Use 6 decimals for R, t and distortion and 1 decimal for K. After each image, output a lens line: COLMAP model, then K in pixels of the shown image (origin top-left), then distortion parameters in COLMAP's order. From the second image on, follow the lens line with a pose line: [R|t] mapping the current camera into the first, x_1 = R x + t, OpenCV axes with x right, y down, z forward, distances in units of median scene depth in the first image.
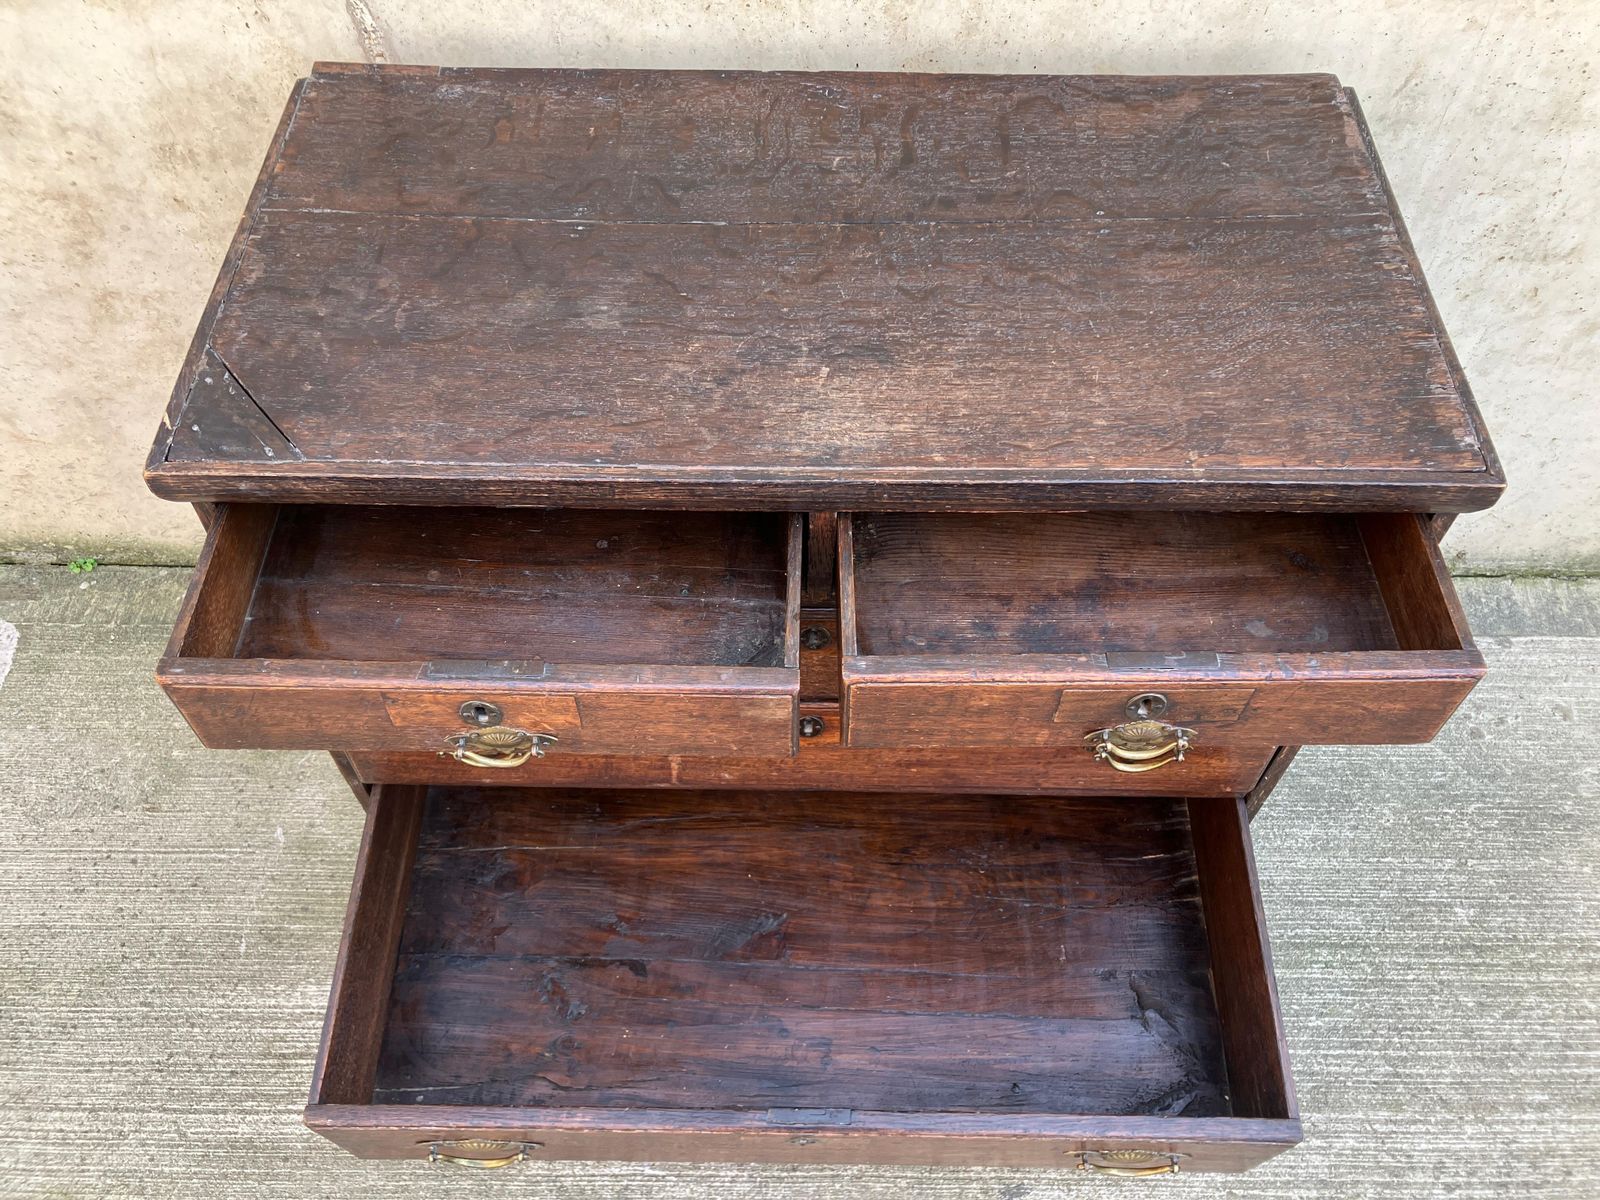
lens RADIAL K [[1315.1, 0, 798.0], [0, 1315.1, 595.5], [0, 0, 1]] dist [0.012685, 0.005926]
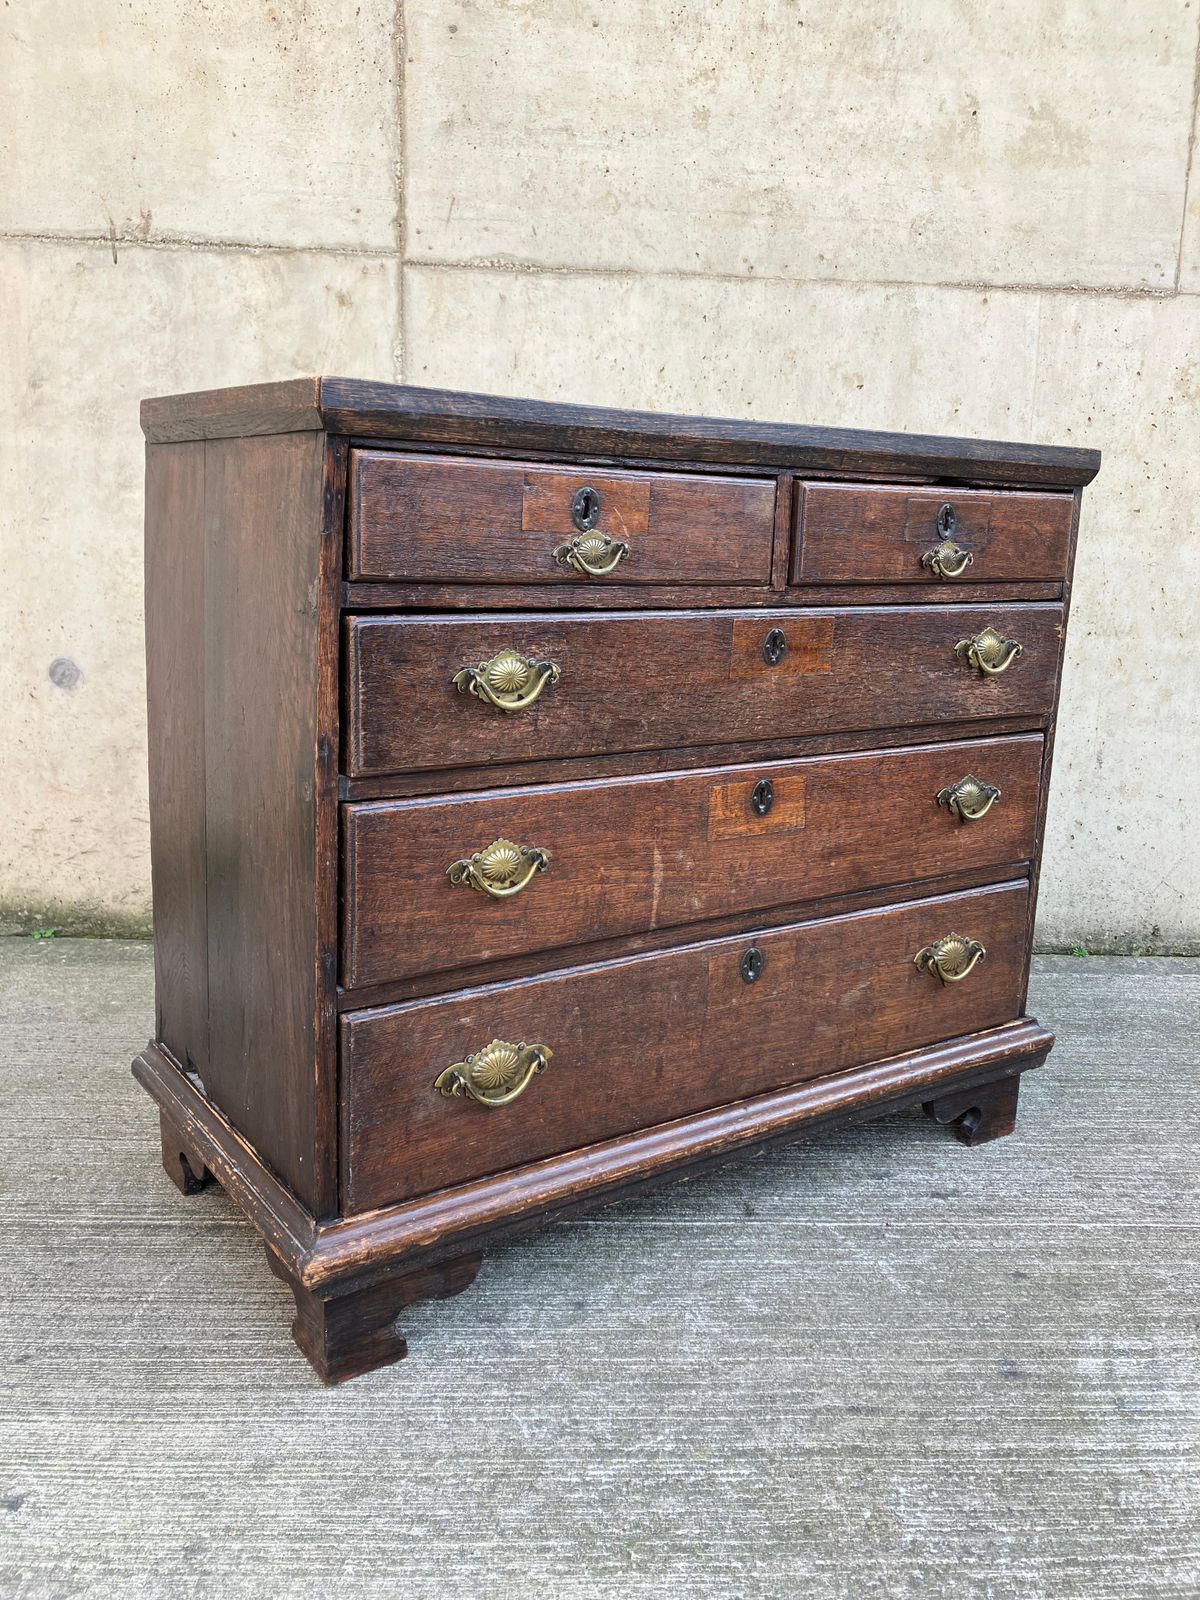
lens RADIAL K [[1315.1, 0, 613.6], [0, 1315.1, 778.4], [0, 0, 1]] dist [0.012685, 0.005926]
pose [[0.998375, 0.013166, 0.055447, -0.120971], [0.027988, 0.734249, -0.678303, 0.939051], [-0.049642, 0.678752, 0.732688, -0.004701]]
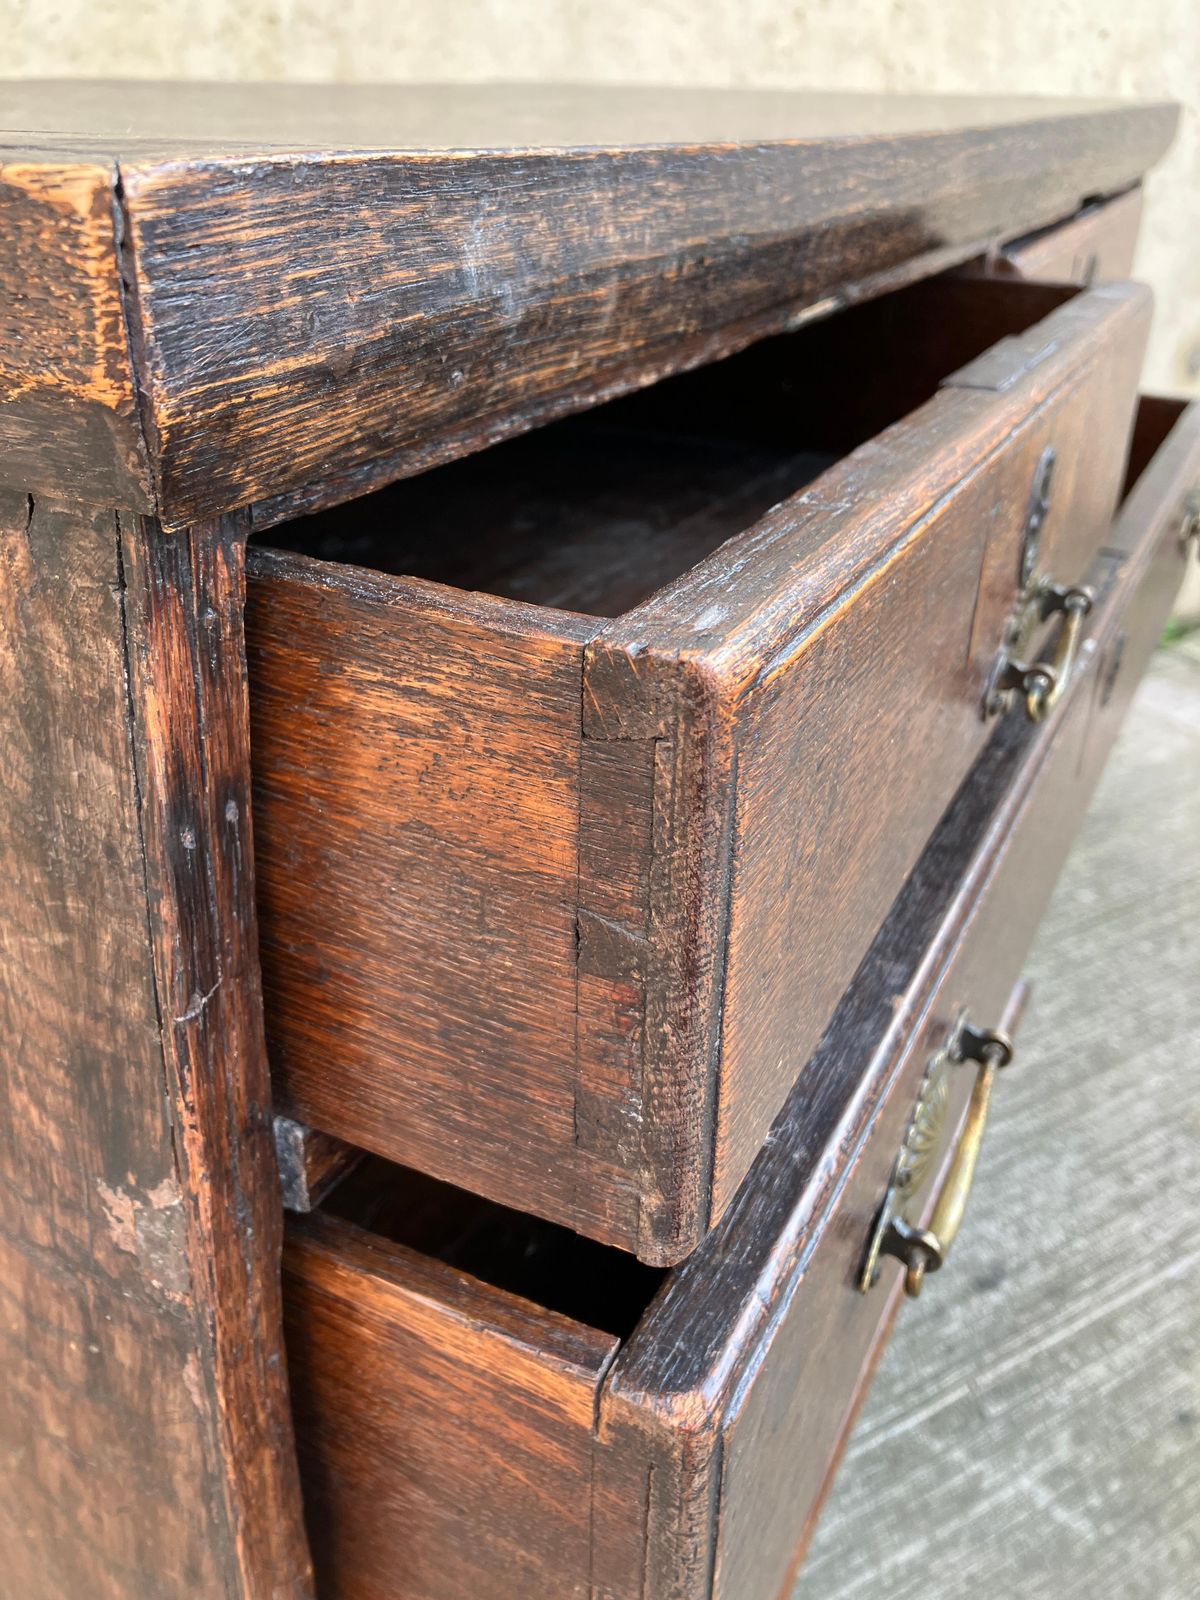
lens RADIAL K [[1315.1, 0, 561.0], [0, 1315.1, 773.0], [0, 0, 1]] dist [0.012685, 0.005926]
pose [[0.869767, -0.232613, 0.435196, -0.258336], [0.399681, 0.849324, -0.344824, 0.400338], [-0.289412, 0.473857, 0.831685, 0.295560]]
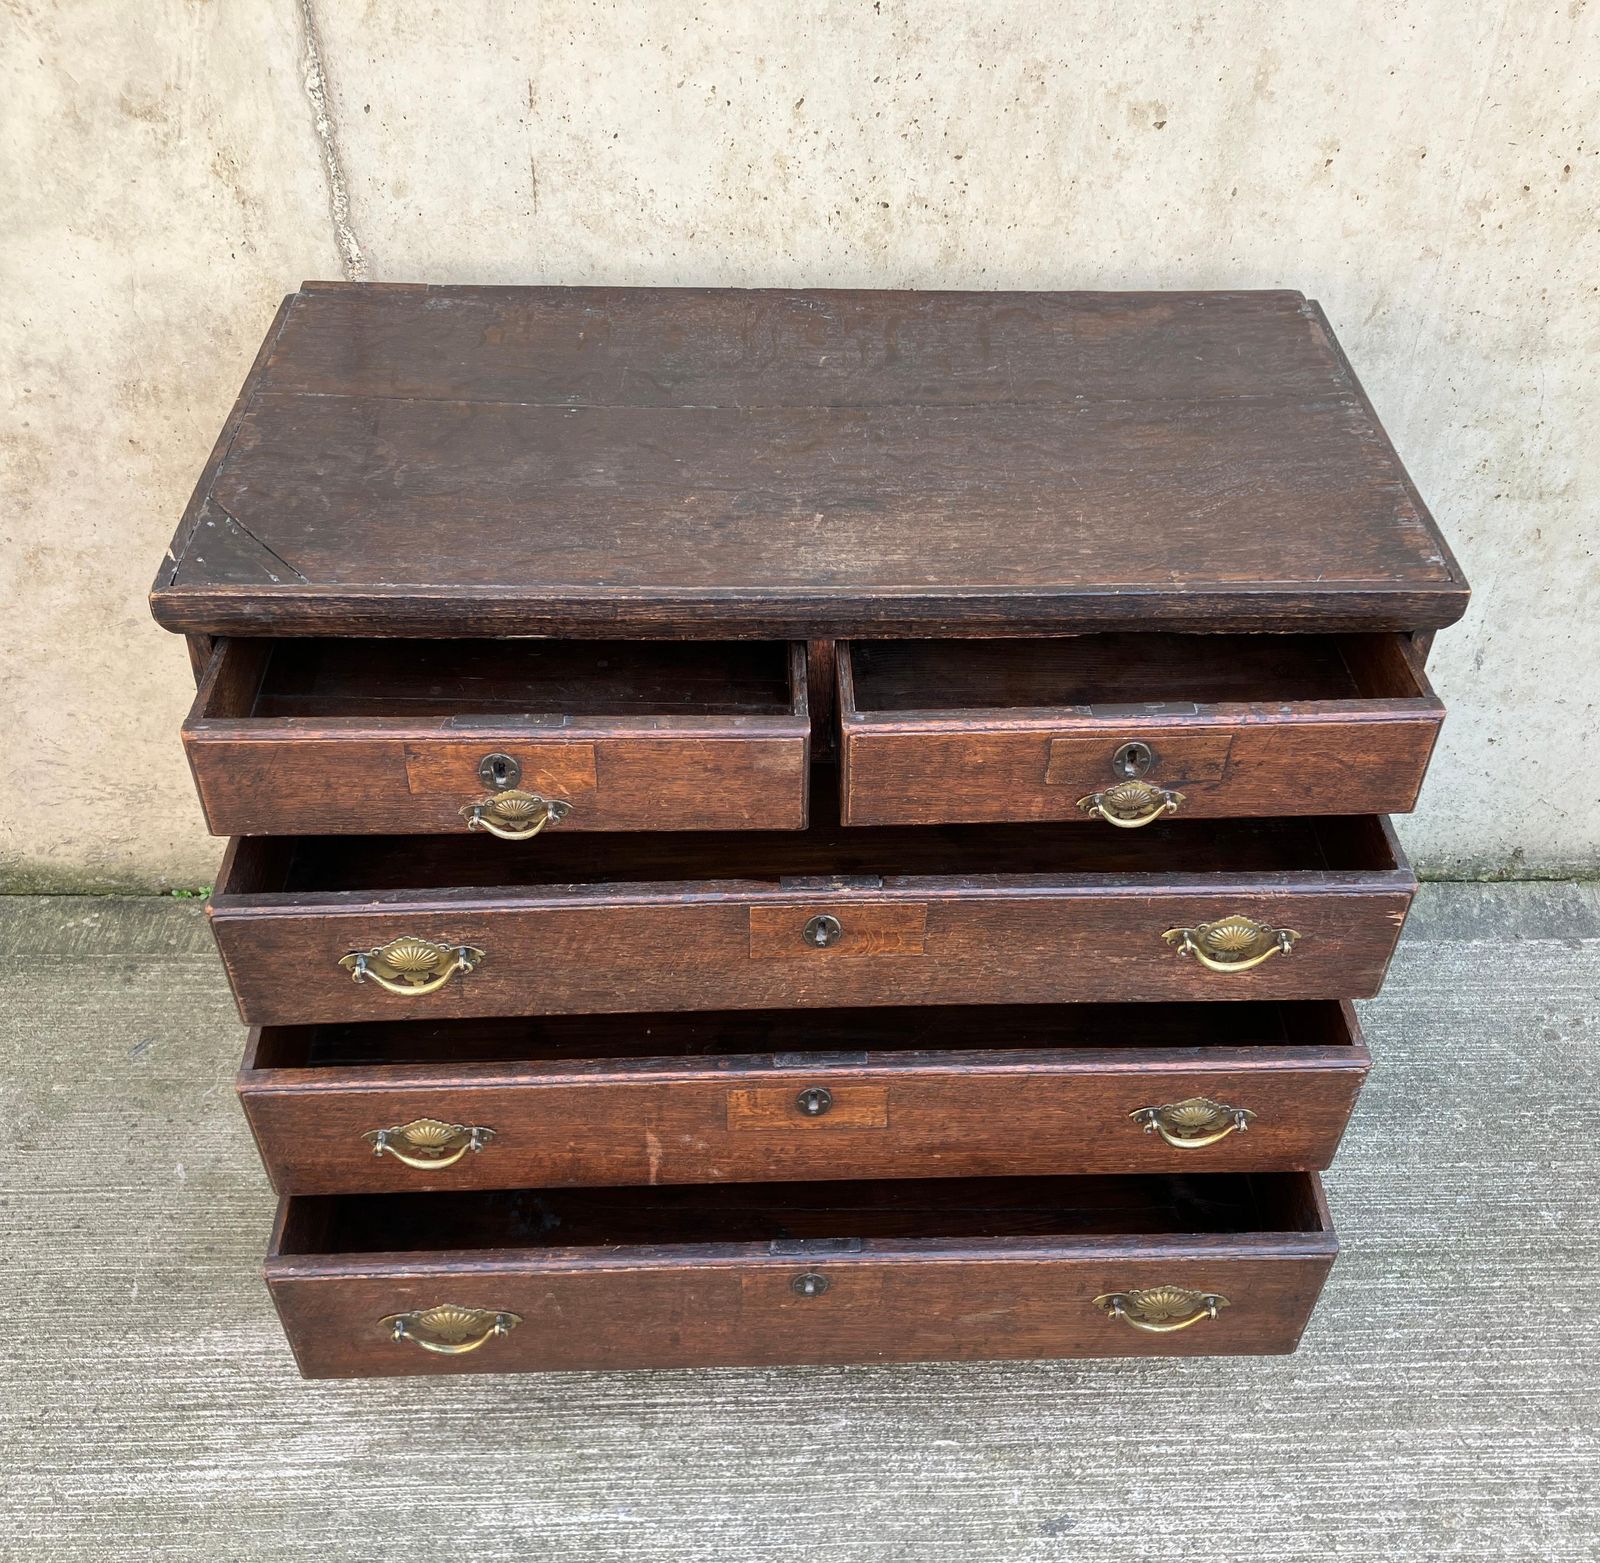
lens RADIAL K [[1712.2, 0, 837.1], [0, 1712.2, 785.6], [0, 0, 1]] dist [0.020516, 0.000000]
pose [[0.998761, -0.015798, 0.047182, -0.021960], [0.025889, 0.974786, -0.221635, 0.228967], [-0.042491, 0.222582, 0.973987, -0.177296]]
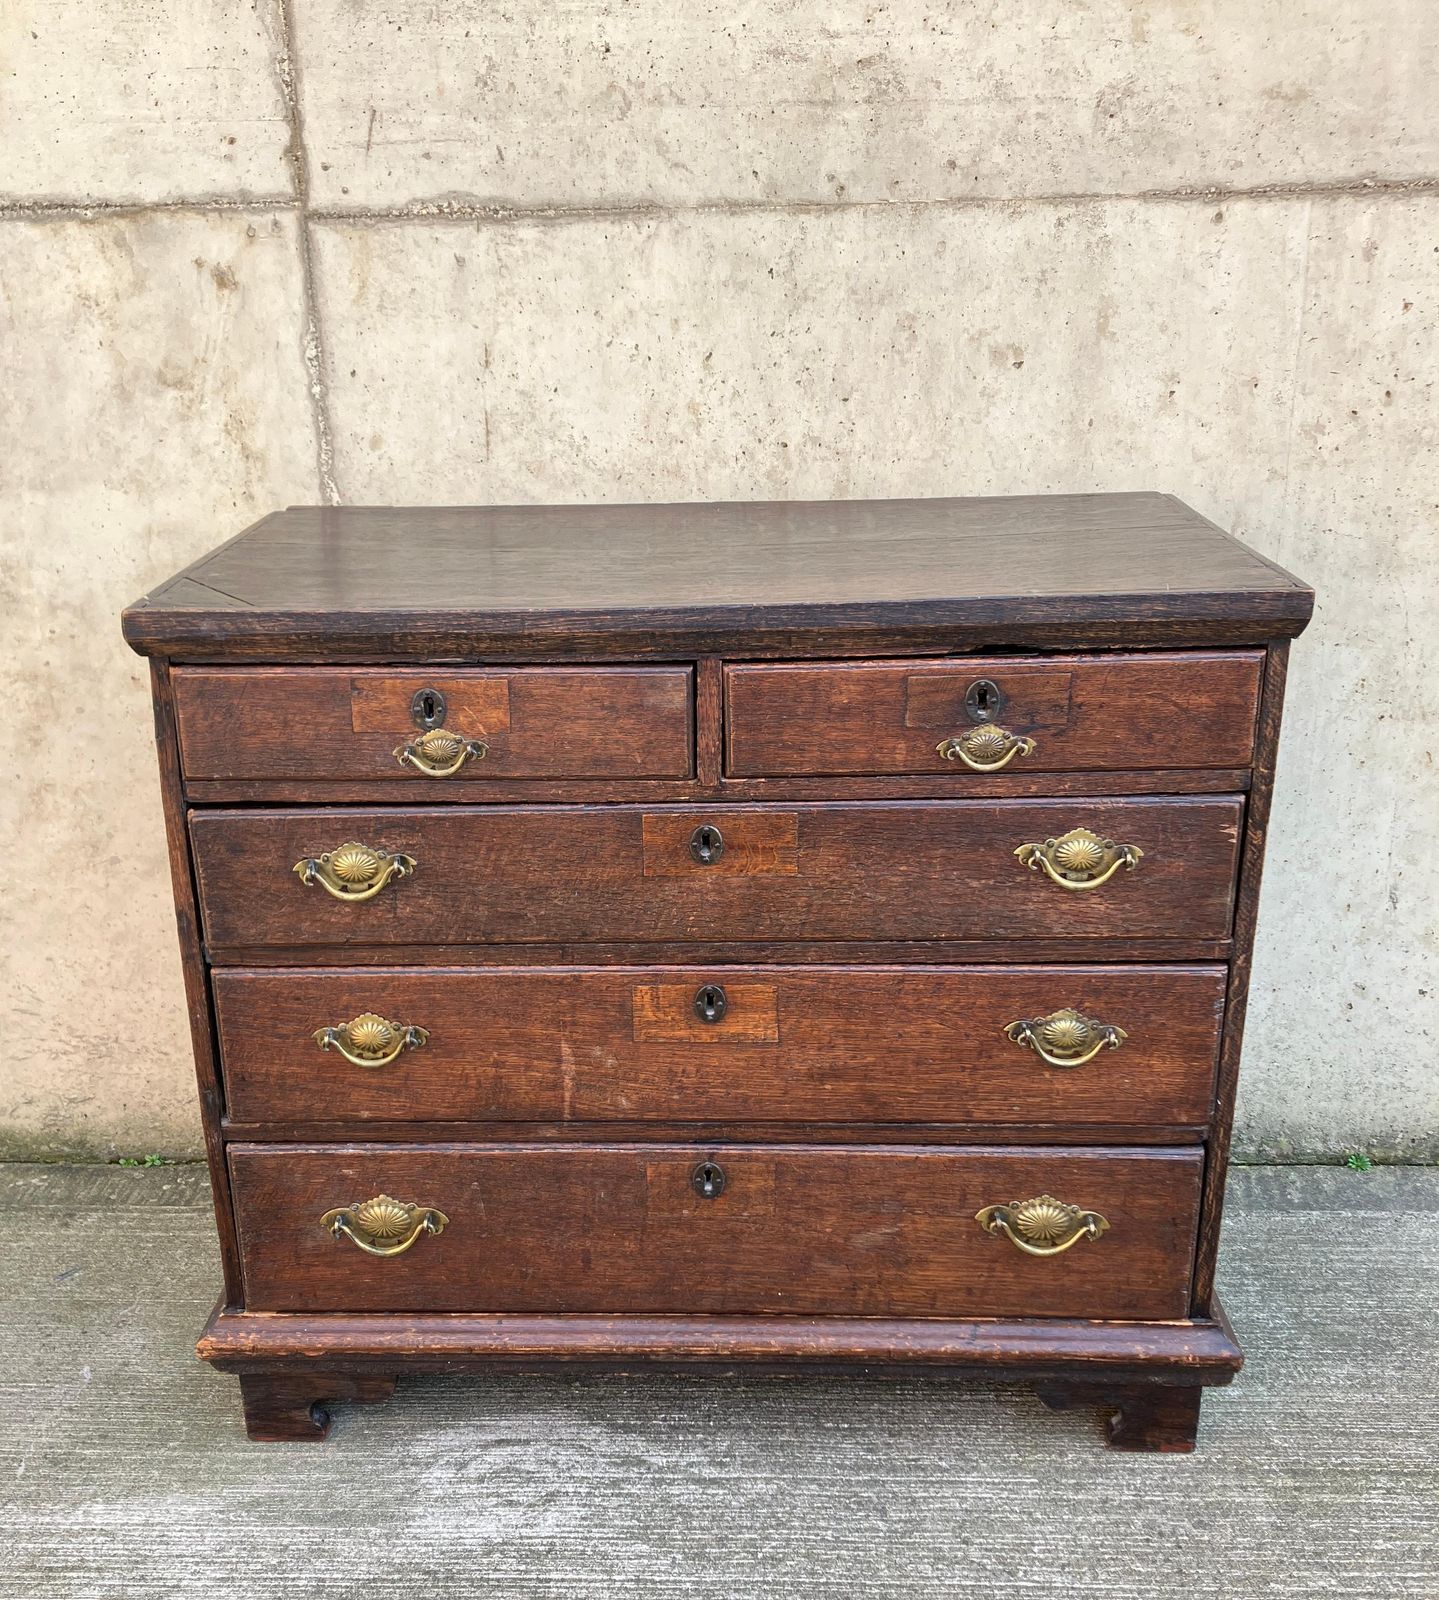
lens RADIAL K [[1672.8, 0, 661.7], [0, 1672.8, 842.2], [0, 0, 1]] dist [0.019885, 0.000000]
pose [[0.998973, -0.016299, -0.042268, 0.024348], [-0.010091, 0.829533, -0.558366, 0.575769], [0.044164, 0.558220, 0.828517, -0.058625]]
